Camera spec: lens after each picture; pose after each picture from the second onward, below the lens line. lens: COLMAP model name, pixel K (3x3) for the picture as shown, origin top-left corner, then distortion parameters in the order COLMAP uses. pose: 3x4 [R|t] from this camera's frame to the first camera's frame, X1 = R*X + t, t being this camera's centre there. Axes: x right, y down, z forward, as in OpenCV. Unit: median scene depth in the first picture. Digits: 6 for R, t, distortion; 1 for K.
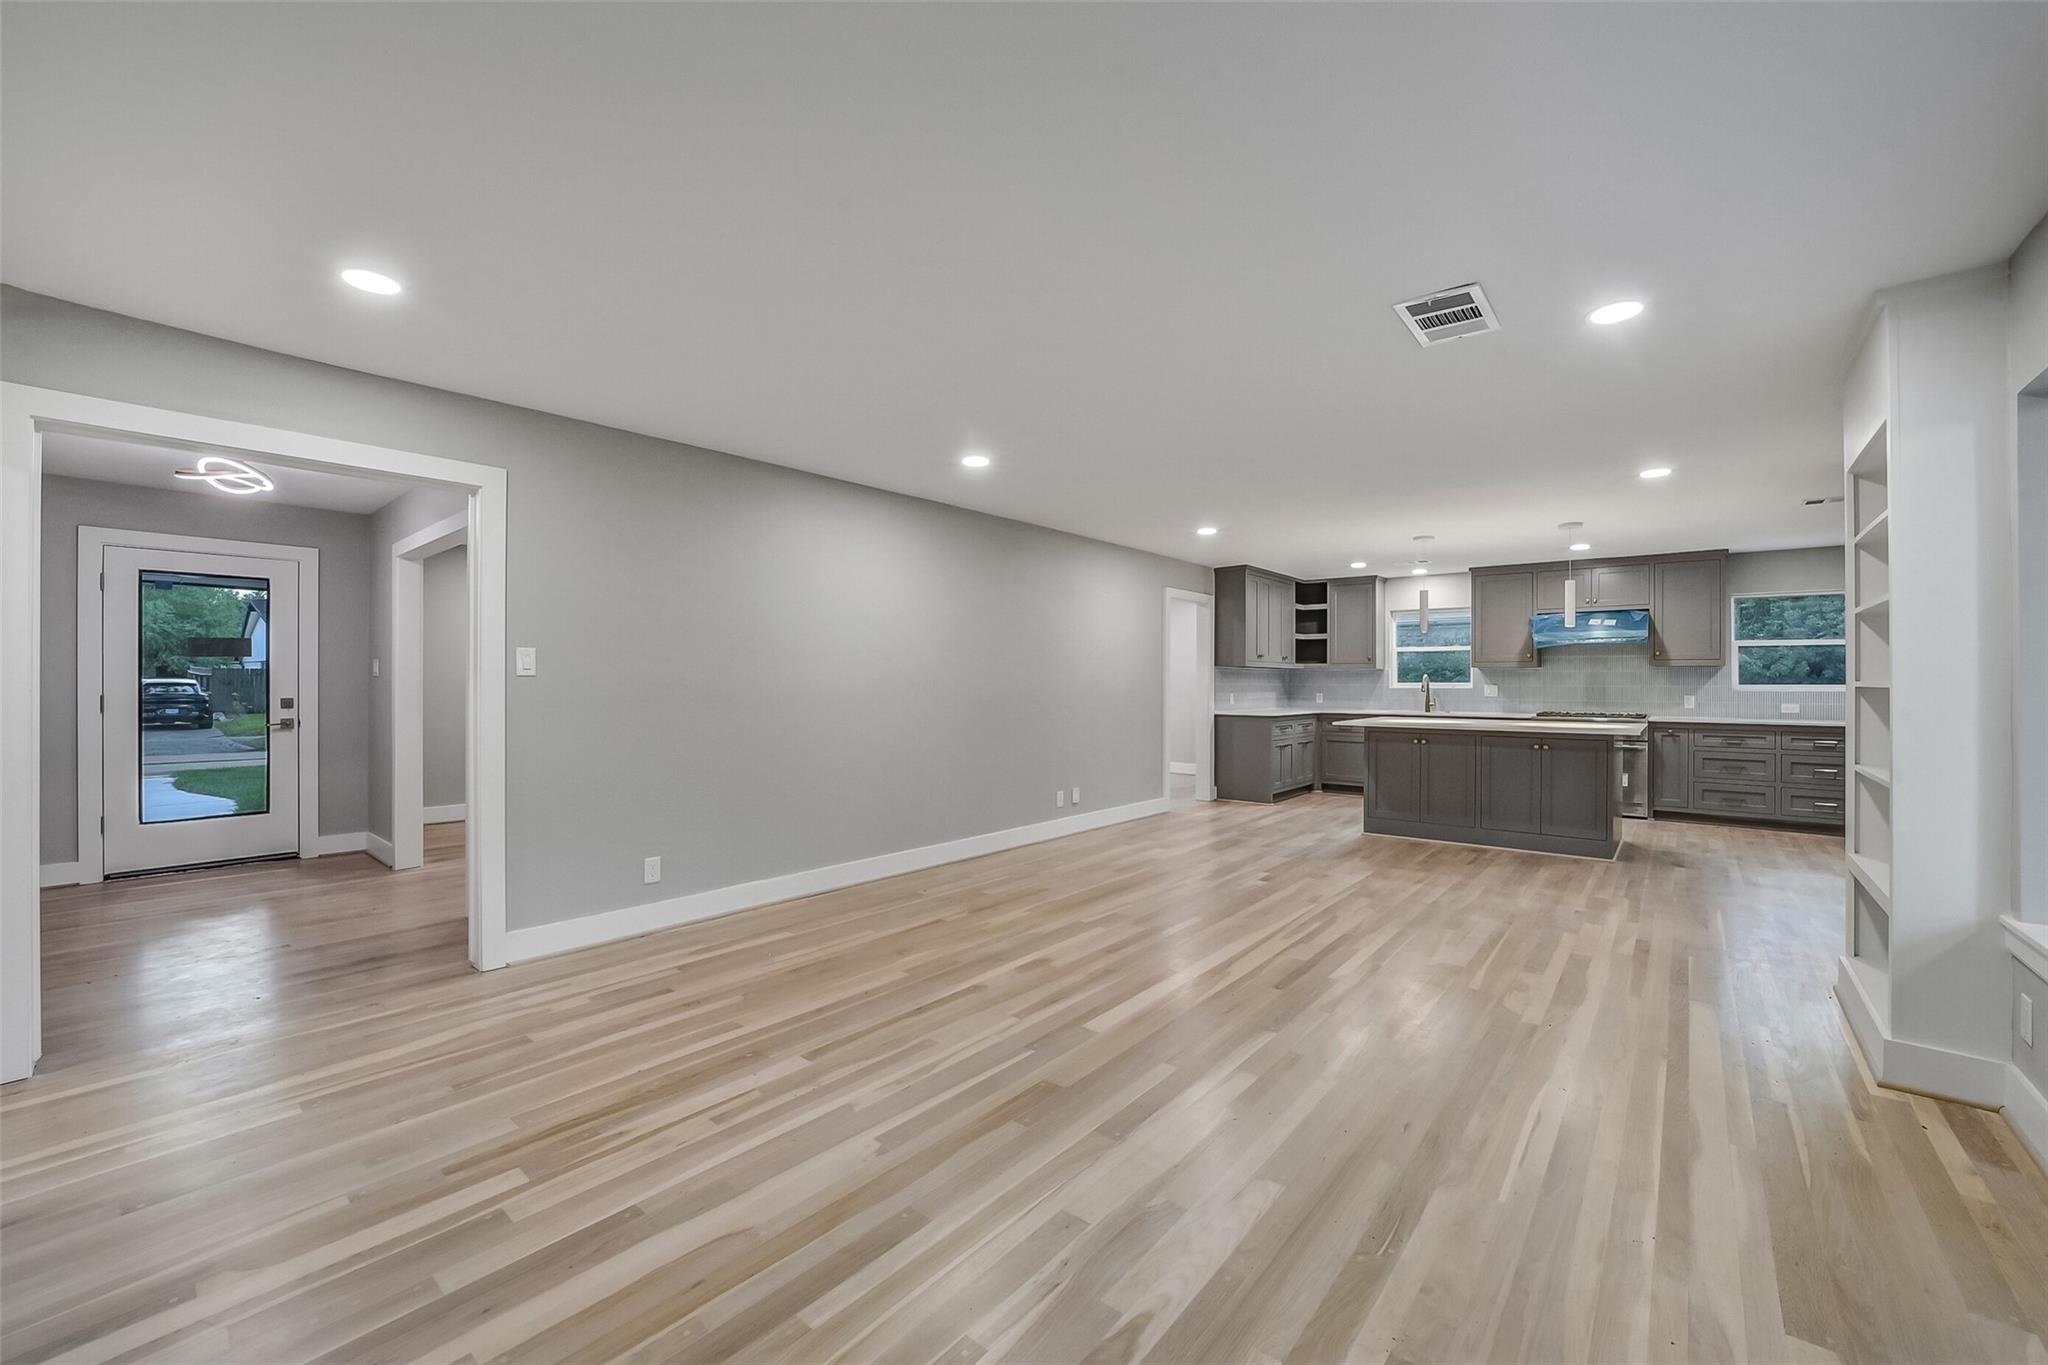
lens RADIAL K [[802.2, 0, 1033.0], [0, 802.2, 690.9], [0, 0, 1]] dist [-0.033564, 0.001312]
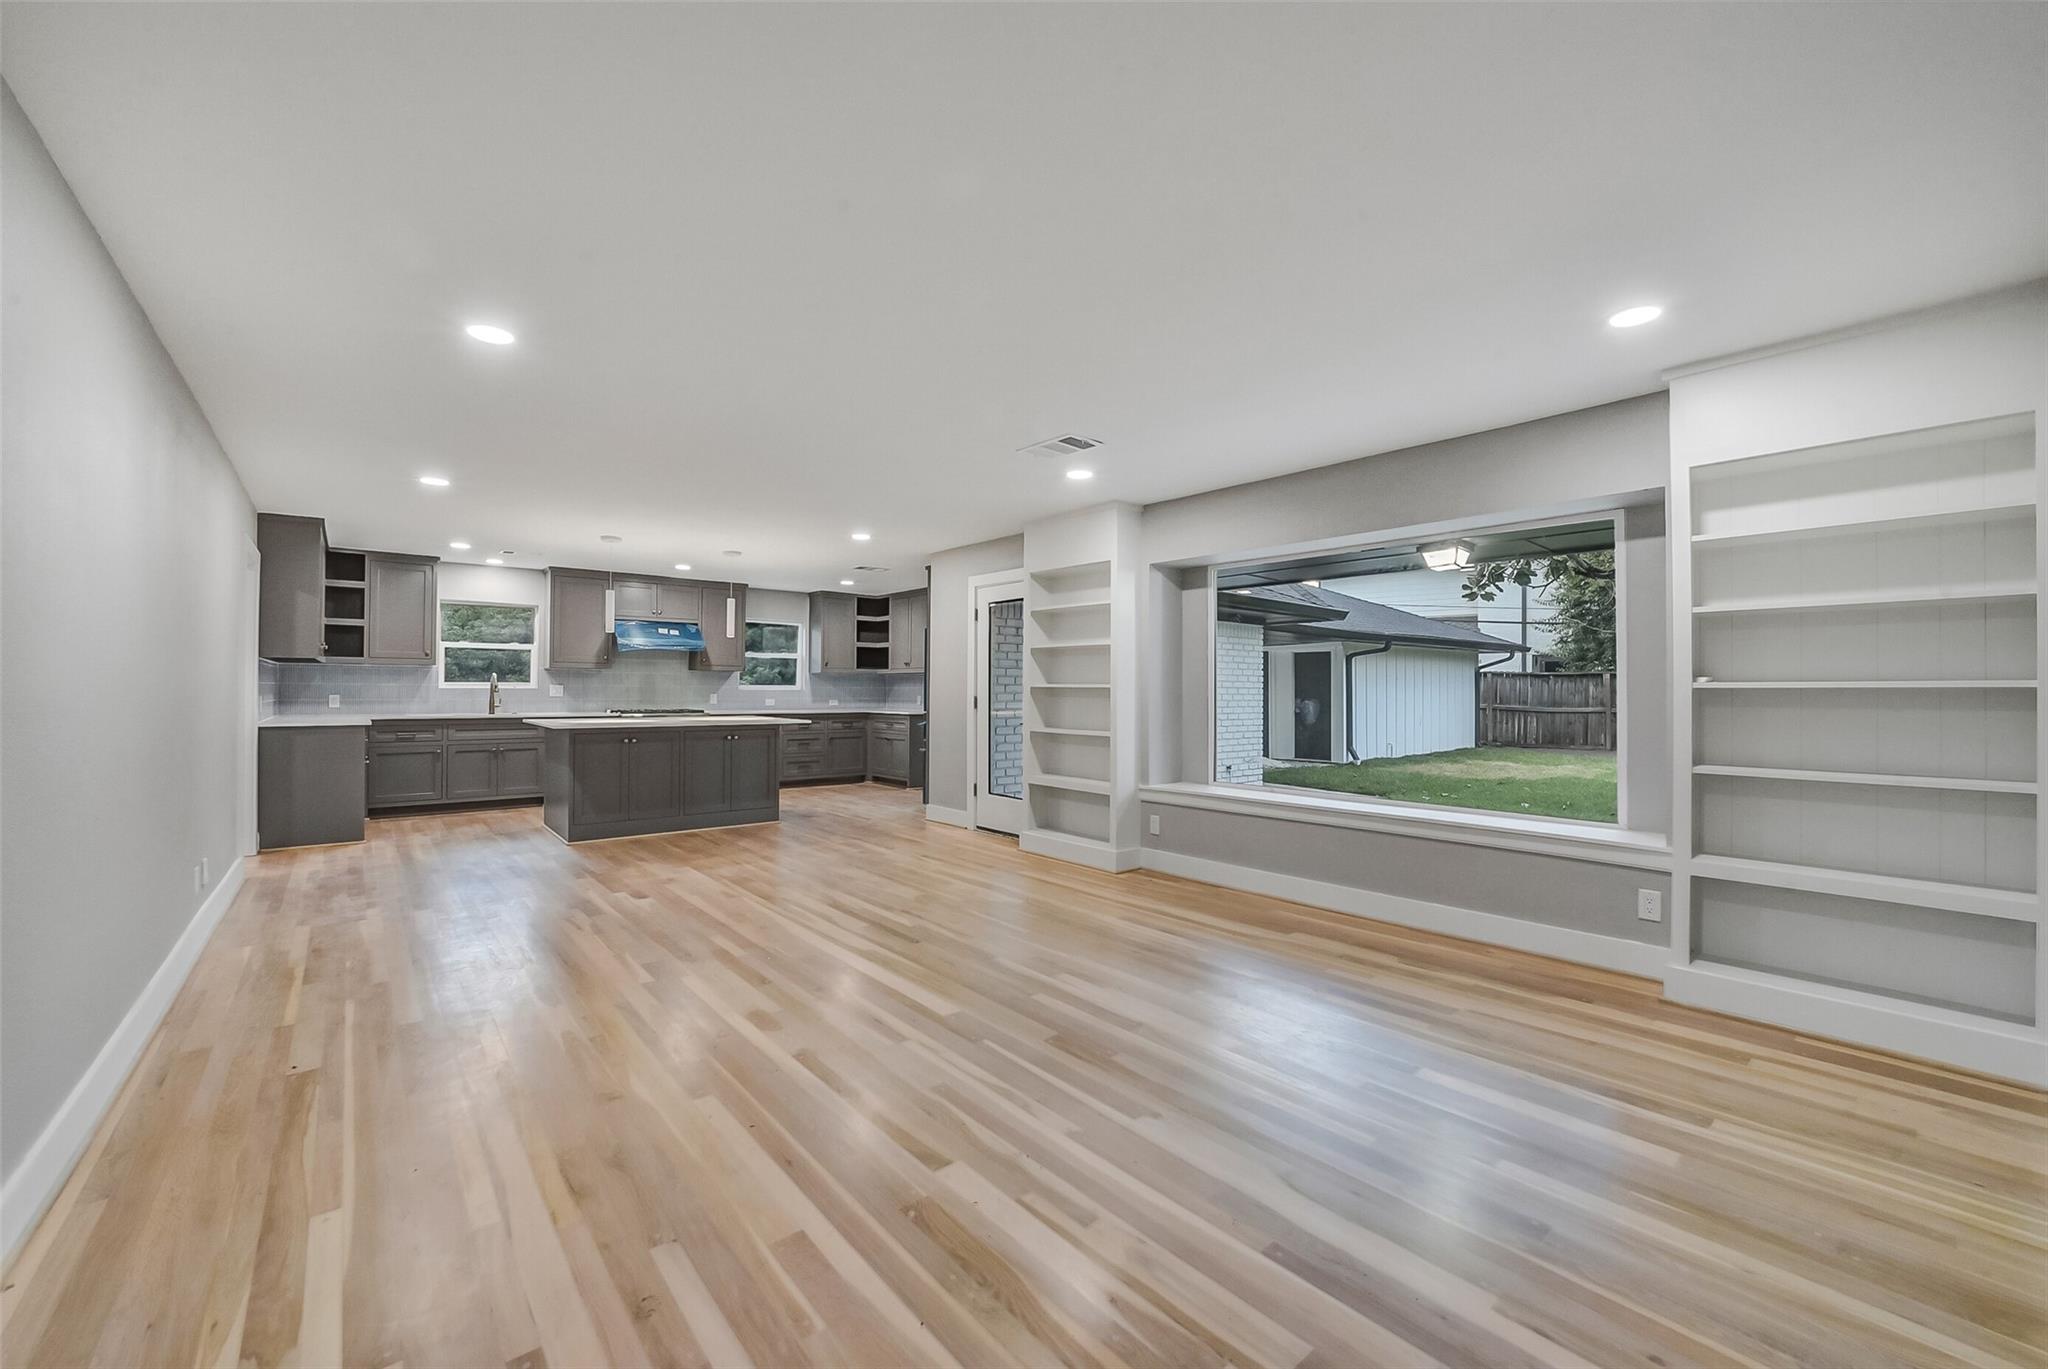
lens RADIAL K [[802.2, 0, 1028.2], [0, 802.2, 687.7], [0, 0, 1]] dist [-0.033564, 0.001312]
pose [[0.165628, -0.000806, 0.986188, -0.627733], [0.002977, 0.999996, 0.000317, -0.004244], [-0.986184, 0.002883, 0.165630, 0.477889]]
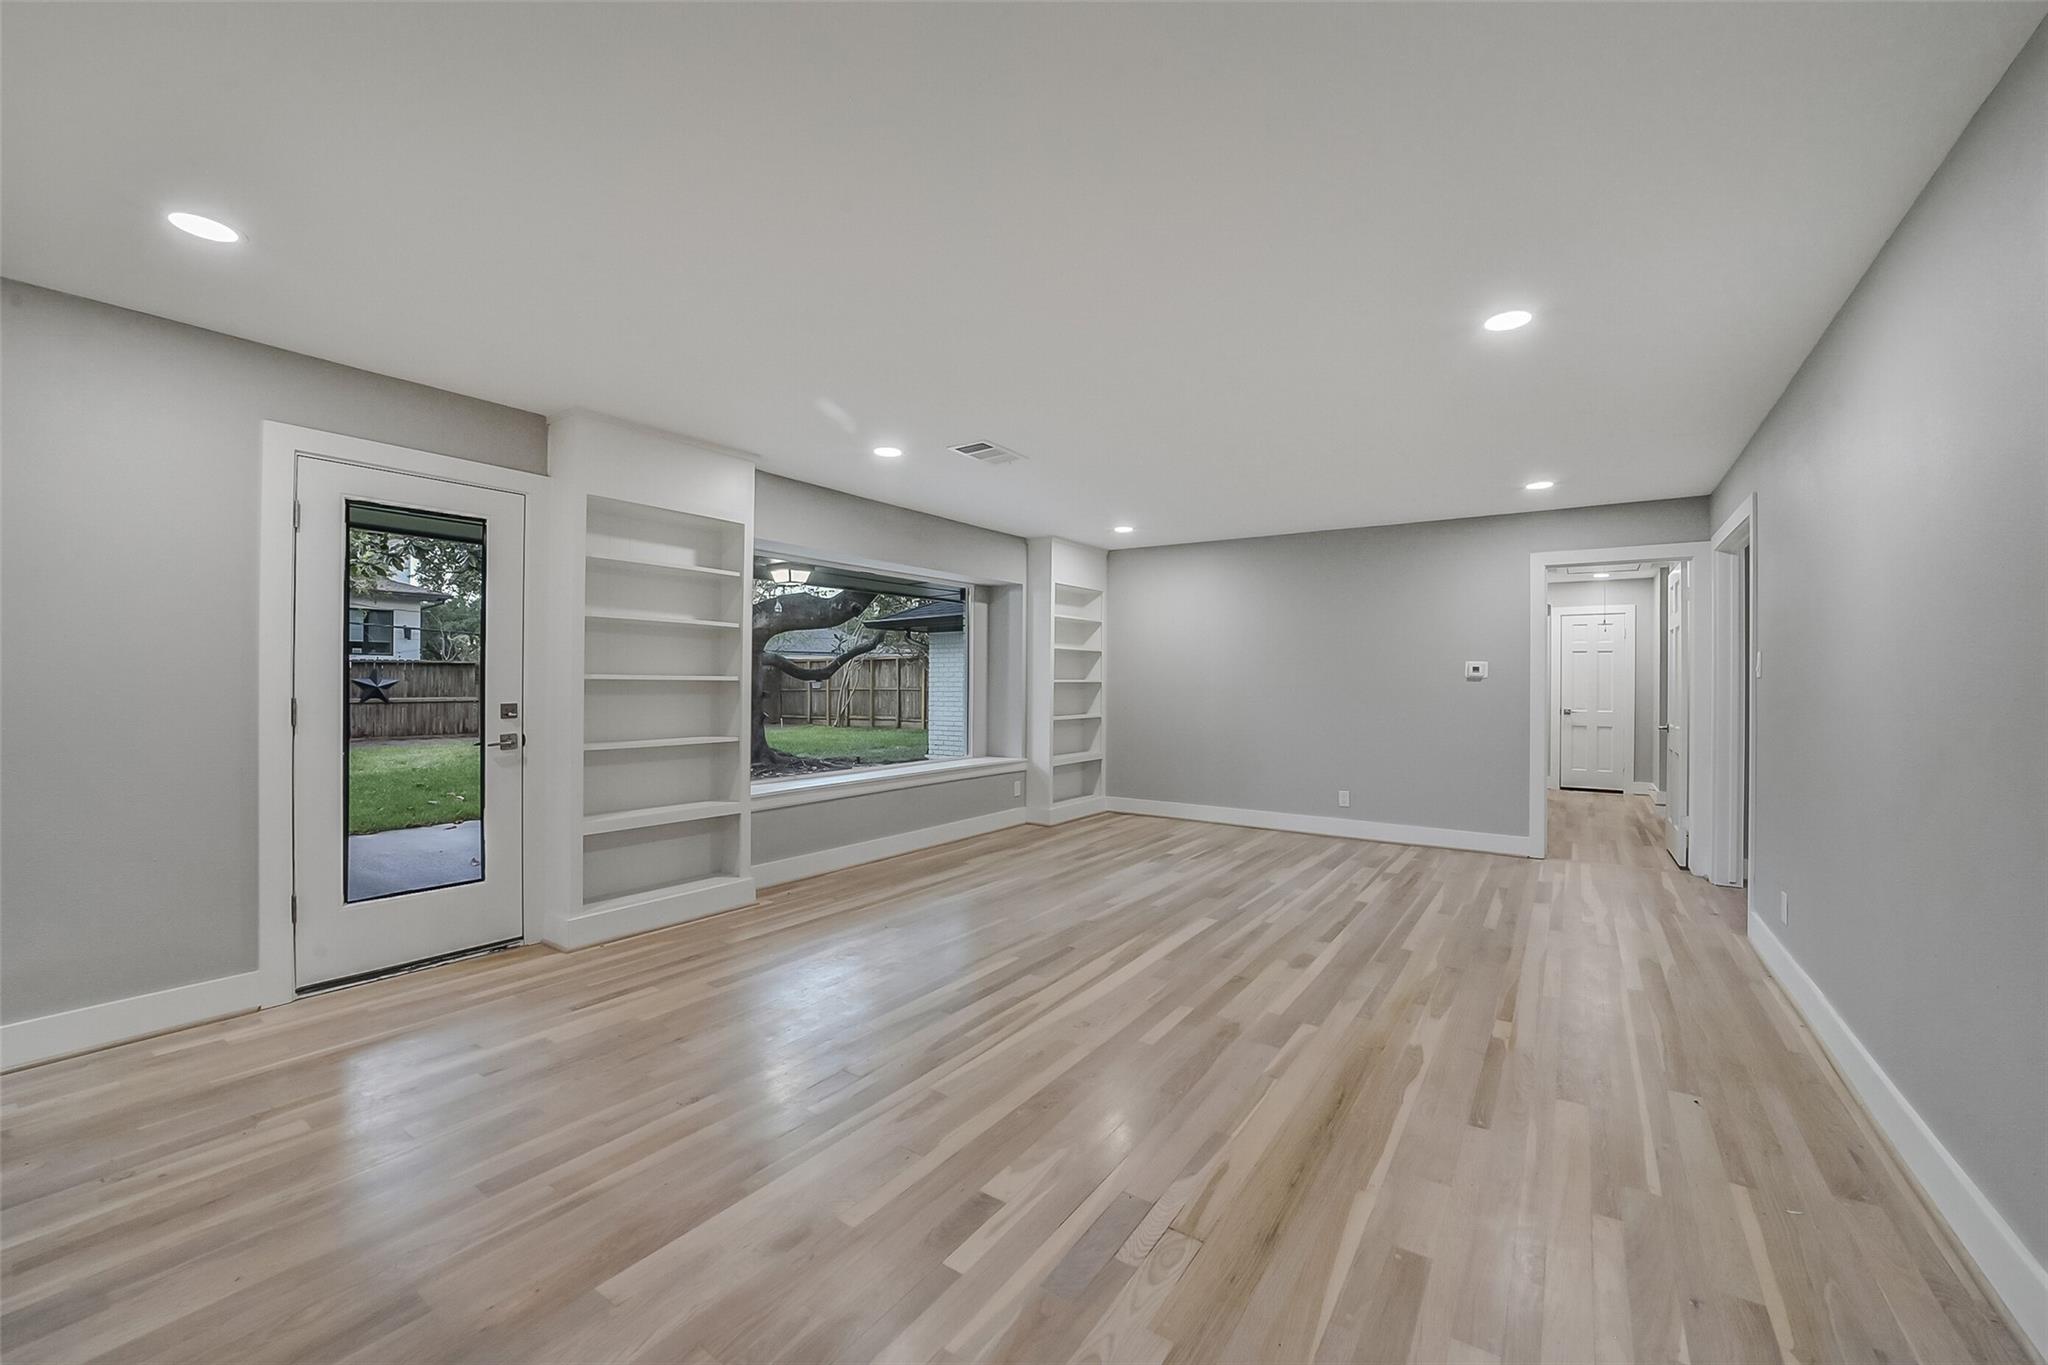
lens RADIAL K [[802.2, 0, 1040.7], [0, 802.2, 675.8], [0, 0, 1]] dist [-0.033564, 0.001312]
pose [[-0.994710, -0.009208, -0.102312, 0.354181], [-0.008717, 0.999948, -0.005246, -0.007050], [0.102355, -0.004327, -0.994739, 1.598155]]
